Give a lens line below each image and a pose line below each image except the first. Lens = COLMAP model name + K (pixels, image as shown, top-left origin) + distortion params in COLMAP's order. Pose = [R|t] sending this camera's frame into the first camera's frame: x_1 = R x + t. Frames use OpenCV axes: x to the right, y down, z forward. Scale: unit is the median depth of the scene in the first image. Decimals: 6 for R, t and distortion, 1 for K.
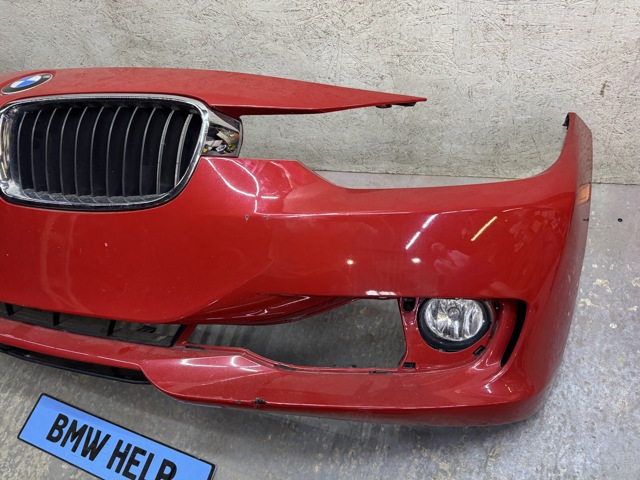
lens RADIAL K [[445.3, 0, 315.5], [0, 445.3, 239.7], [0, 0, 1]] dist [-0.002428, -0.005174]
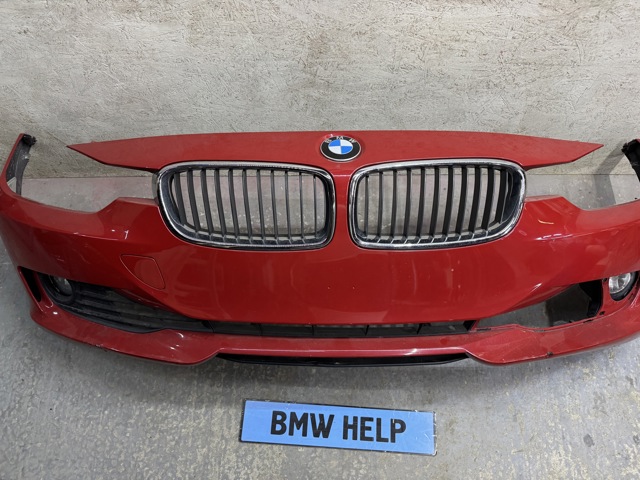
lens RADIAL K [[445.3, 0, 325.5], [0, 445.3, 238.9], [0, 0, 1]] dist [-0.002428, -0.005174]
pose [[0.932096, -0.130572, 0.337857, -0.820269], [0.096010, 0.988464, 0.117136, -0.179278], [-0.349254, -0.076744, 0.933880, -0.092737]]
